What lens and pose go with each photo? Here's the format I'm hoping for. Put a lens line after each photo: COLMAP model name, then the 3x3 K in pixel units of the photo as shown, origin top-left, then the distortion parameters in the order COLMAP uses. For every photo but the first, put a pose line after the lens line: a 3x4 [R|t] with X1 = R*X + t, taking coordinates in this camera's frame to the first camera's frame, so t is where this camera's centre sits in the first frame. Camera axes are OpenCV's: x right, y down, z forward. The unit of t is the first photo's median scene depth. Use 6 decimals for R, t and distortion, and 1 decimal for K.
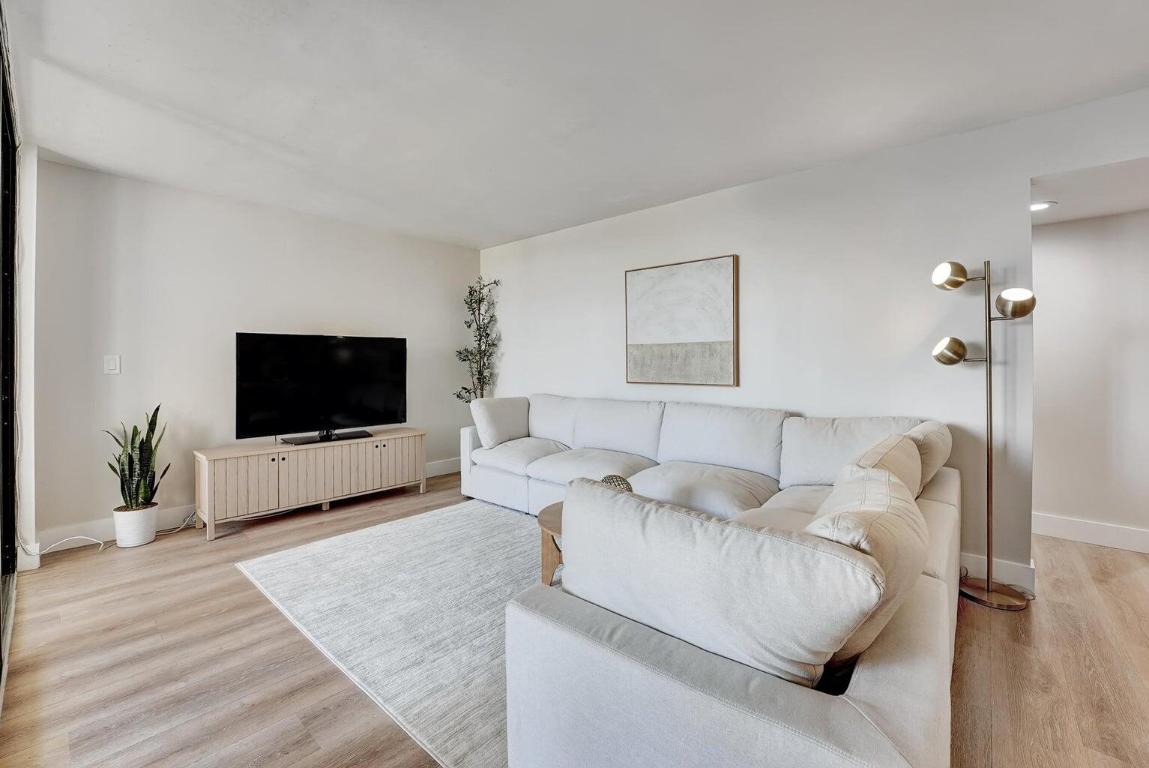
lens RADIAL K [[475.3, 0, 567.6], [0, 475.3, 359.1], [0, 0, 1]] dist [-0.031327, 0.002199]
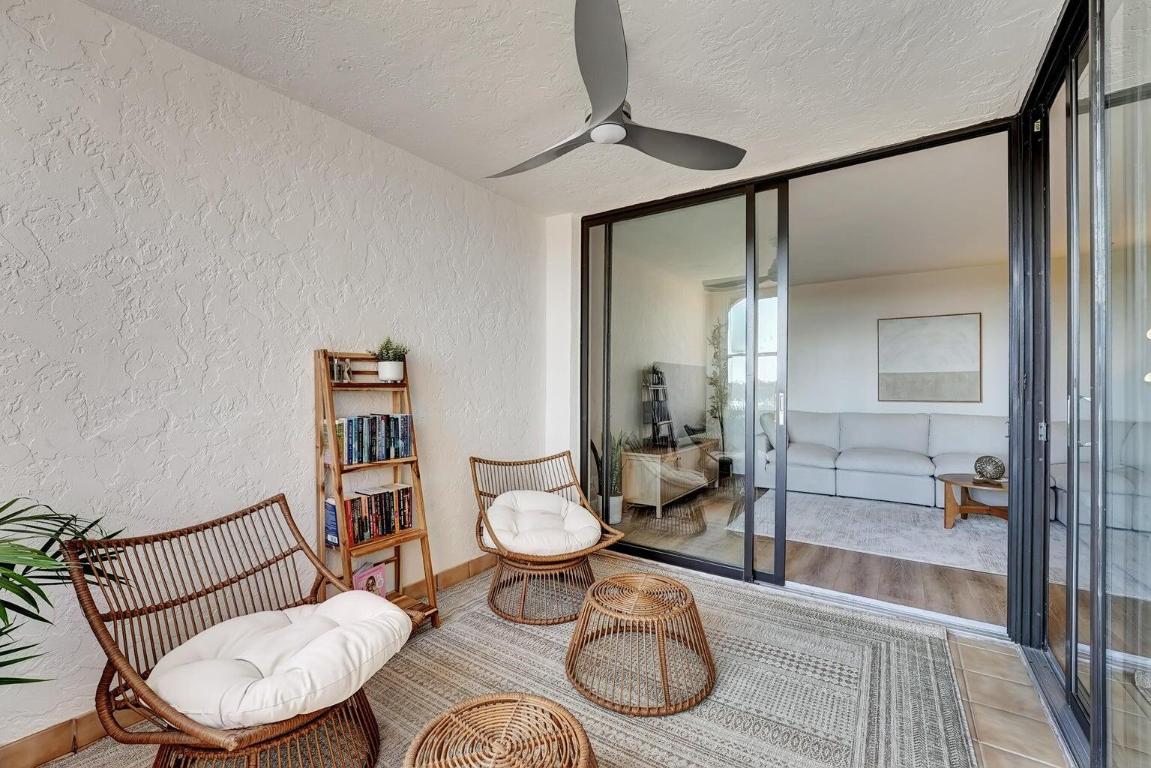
lens RADIAL K [[476.2, 0, 543.9], [0, 476.2, 389.3], [0, 0, 1]] dist [-0.031327, 0.002199]
pose [[0.994404, 0.003516, 0.105583, -1.070045], [-0.003953, 0.999984, 0.003933, 0.016422], [-0.105568, -0.004329, 0.994403, -0.265271]]
